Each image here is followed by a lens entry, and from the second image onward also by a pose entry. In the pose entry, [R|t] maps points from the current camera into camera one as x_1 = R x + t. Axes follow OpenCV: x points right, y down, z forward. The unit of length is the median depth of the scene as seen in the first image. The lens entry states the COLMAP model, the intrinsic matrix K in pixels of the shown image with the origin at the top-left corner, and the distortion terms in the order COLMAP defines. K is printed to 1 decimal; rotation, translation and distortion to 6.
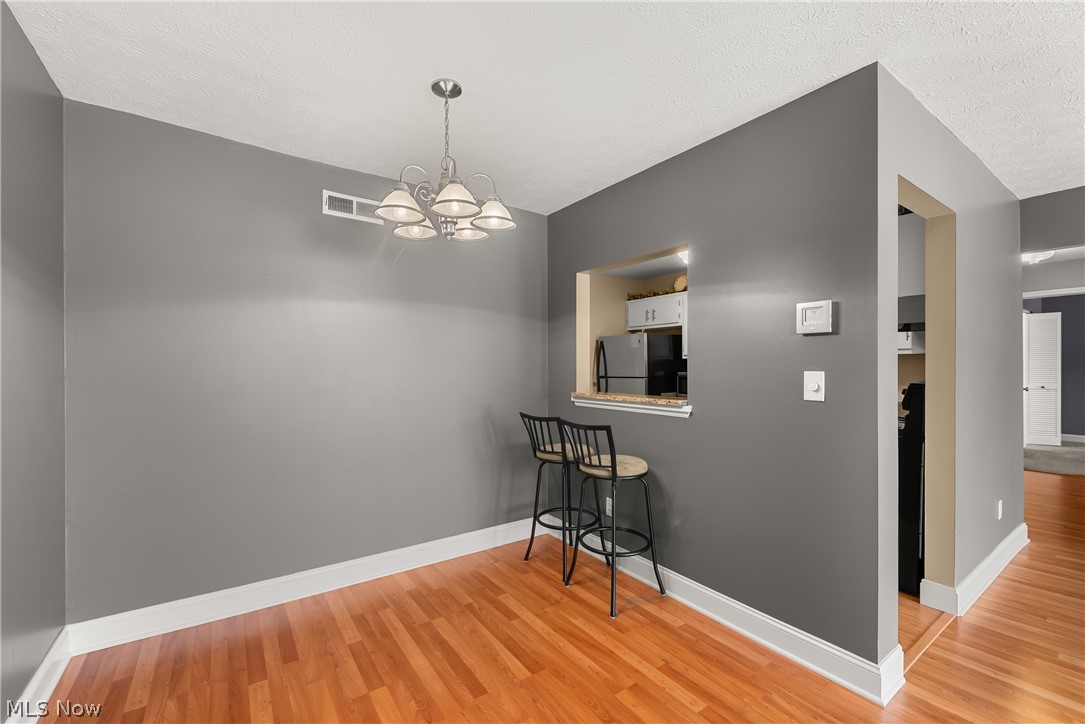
lens RADIAL K [[448.6, 0, 543.5], [0, 448.6, 365.9], [0, 0, 1]] dist [-0.004535, -0.000205]
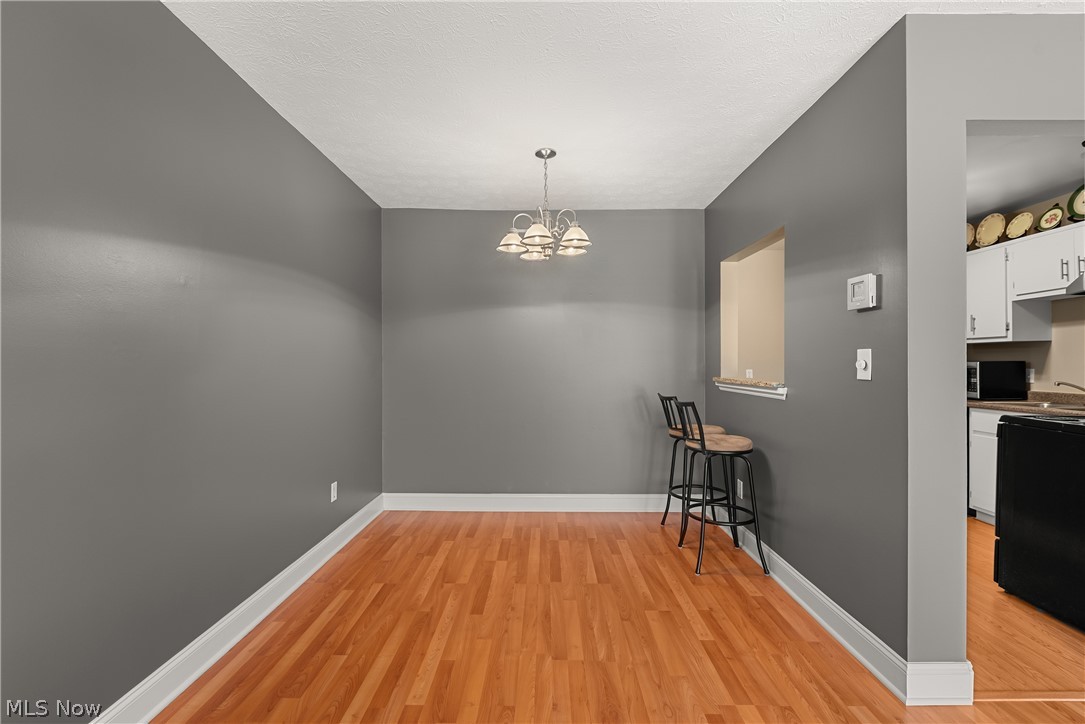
lens RADIAL K [[475.4, 0, 542.6], [0, 475.4, 360.5], [0, 0, 1]] dist [-0.002531, -0.000363]
pose [[0.811658, -0.002013, -0.584130, 0.544480], [-0.000711, 0.999990, -0.004433, 0.036199], [0.584133, 0.004013, 0.811648, -0.188194]]
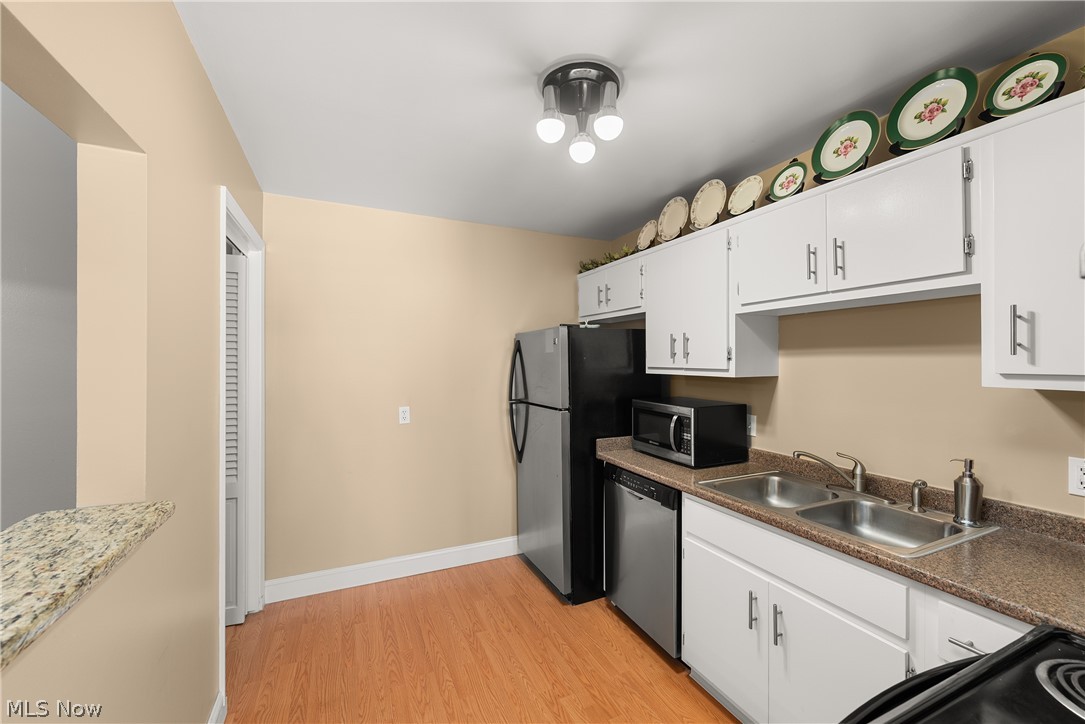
lens RADIAL K [[433.1, 0, 548.6], [0, 433.1, 359.4], [0, 0, 1]] dist [0.000886, -0.001046]
pose [[0.983631, 0.002976, -0.180170, 0.676103], [-0.002361, 0.999991, 0.003627, -0.082008], [0.180179, -0.003142, 0.983629, 1.096935]]
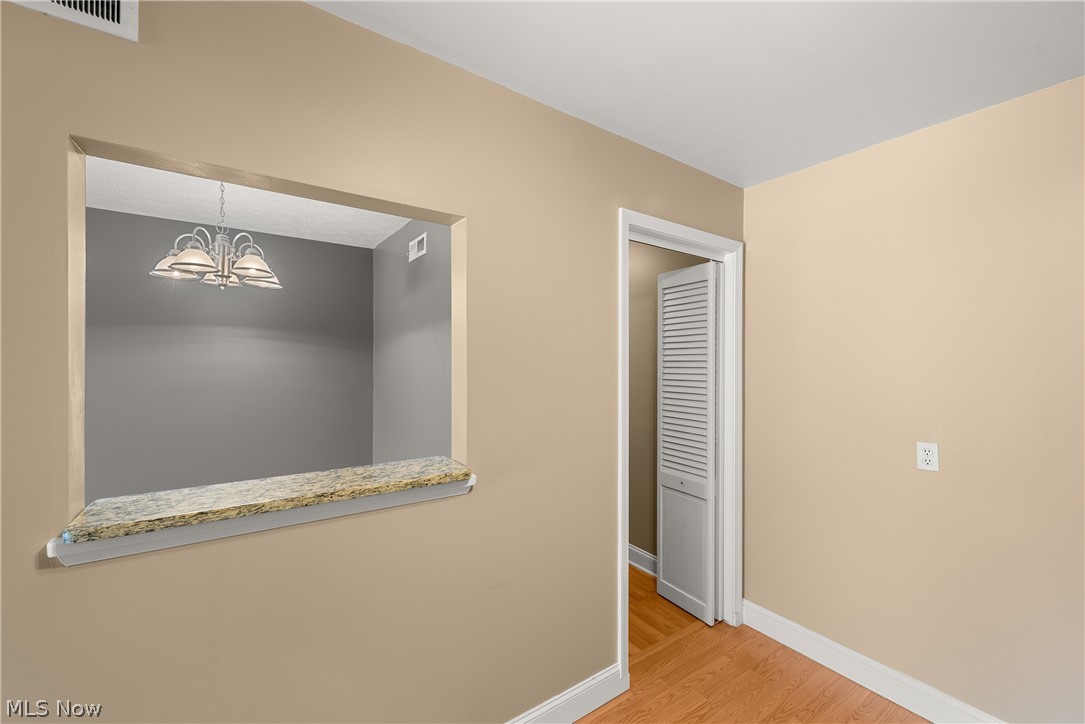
lens RADIAL K [[433.1, 0, 545.5], [0, 433.1, 361.7], [0, 0, 1]] dist [0.000886, -0.001046]
pose [[-0.001462, 0.001043, -0.999998, 0.822775], [-0.000295, 0.999999, 0.001044, -0.085213], [0.999999, 0.000296, -0.001461, 1.603377]]
